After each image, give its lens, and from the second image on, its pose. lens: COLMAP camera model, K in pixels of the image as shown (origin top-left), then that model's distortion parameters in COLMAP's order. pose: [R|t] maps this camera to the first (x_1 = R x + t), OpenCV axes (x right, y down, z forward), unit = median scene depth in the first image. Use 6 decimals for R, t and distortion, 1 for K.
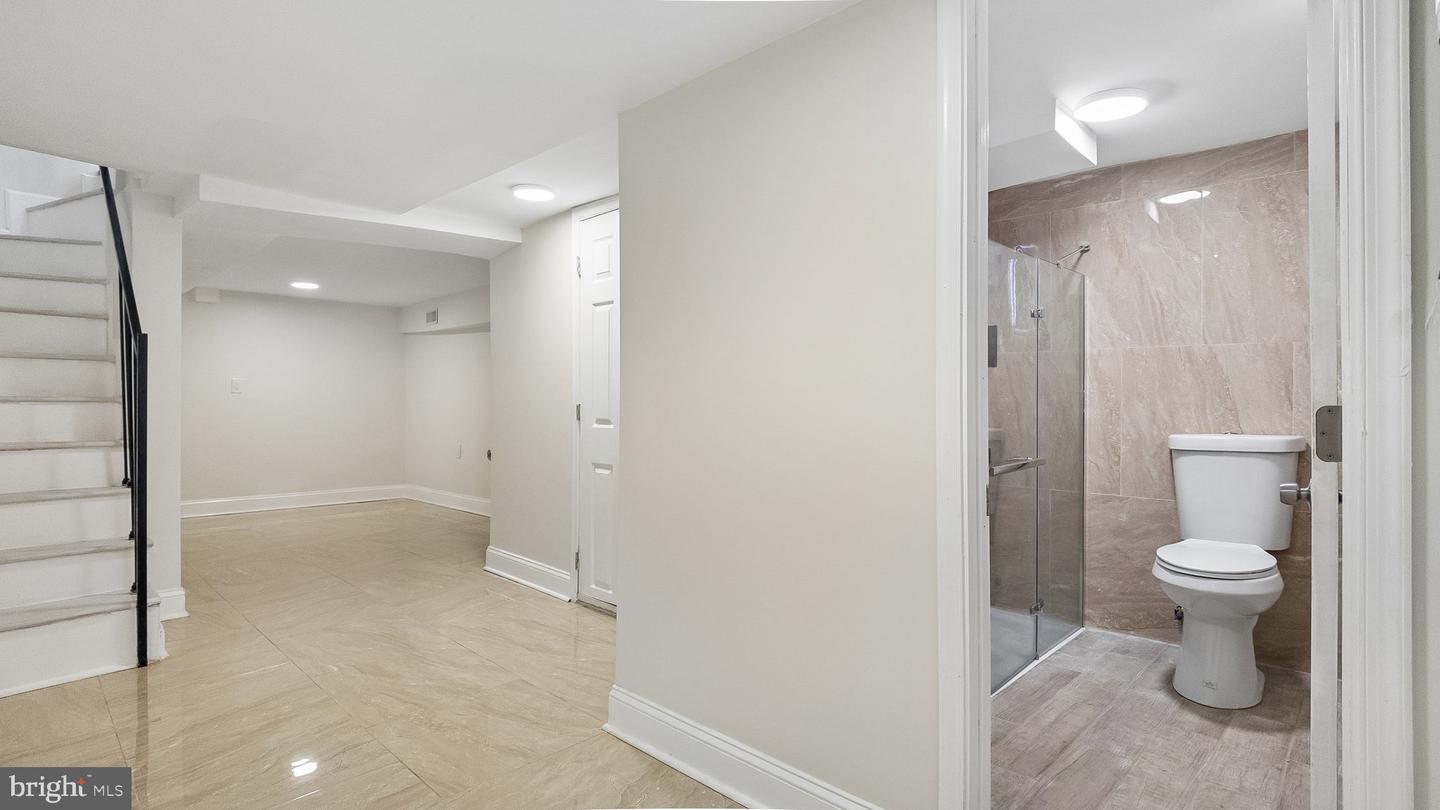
lens RADIAL K [[677.7, 0, 720.0], [0, 677.7, 405.0], [0, 0, 1]] dist [-0.001549, -0.000886]
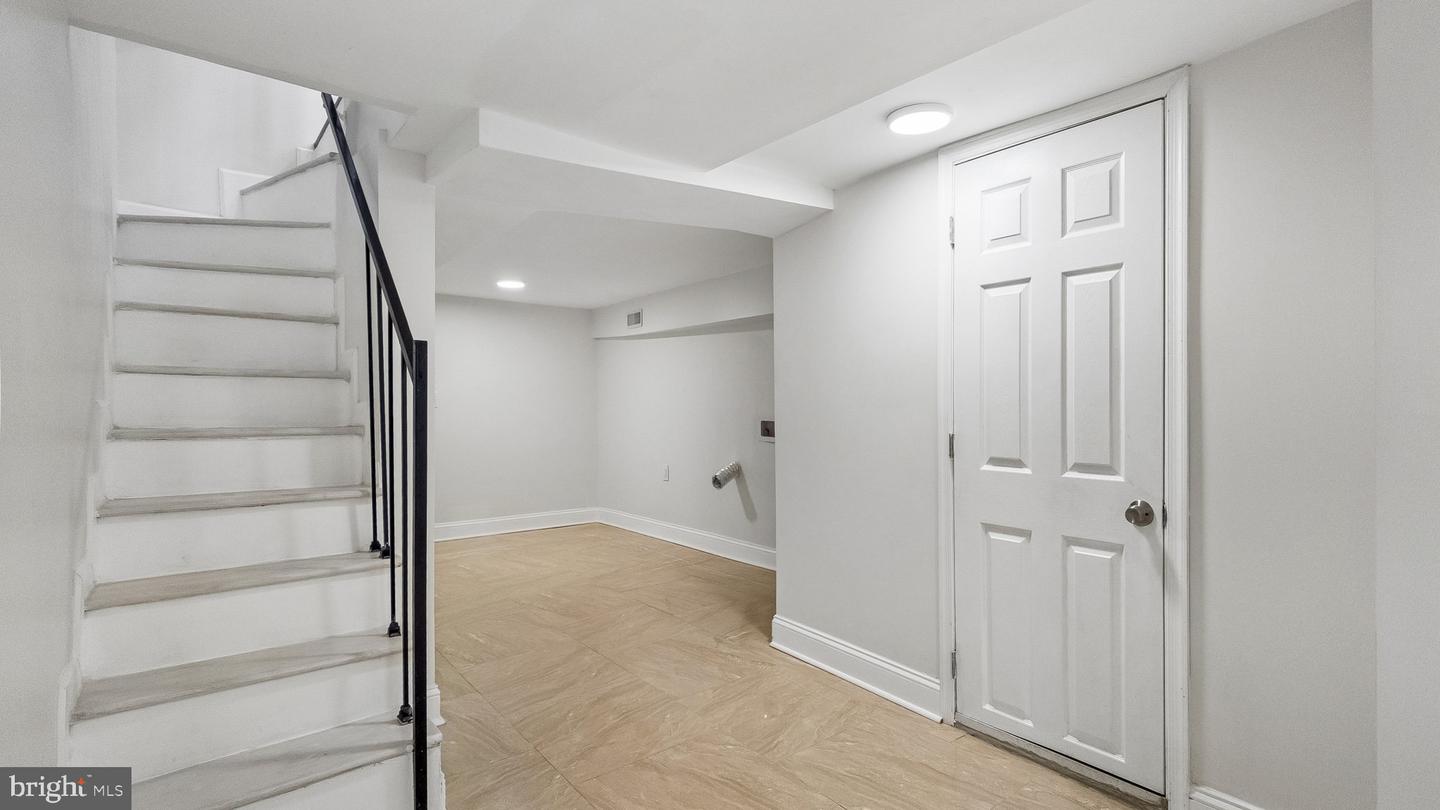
lens RADIAL K [[689.4, 0, 717.5], [0, 689.4, 415.6], [0, 0, 1]] dist [0.000823, -0.000675]
pose [[0.986605, -0.000537, -0.163127, -0.342046], [0.002039, 0.999957, 0.009035, -0.027893], [0.163115, -0.009247, 0.986564, 0.287051]]
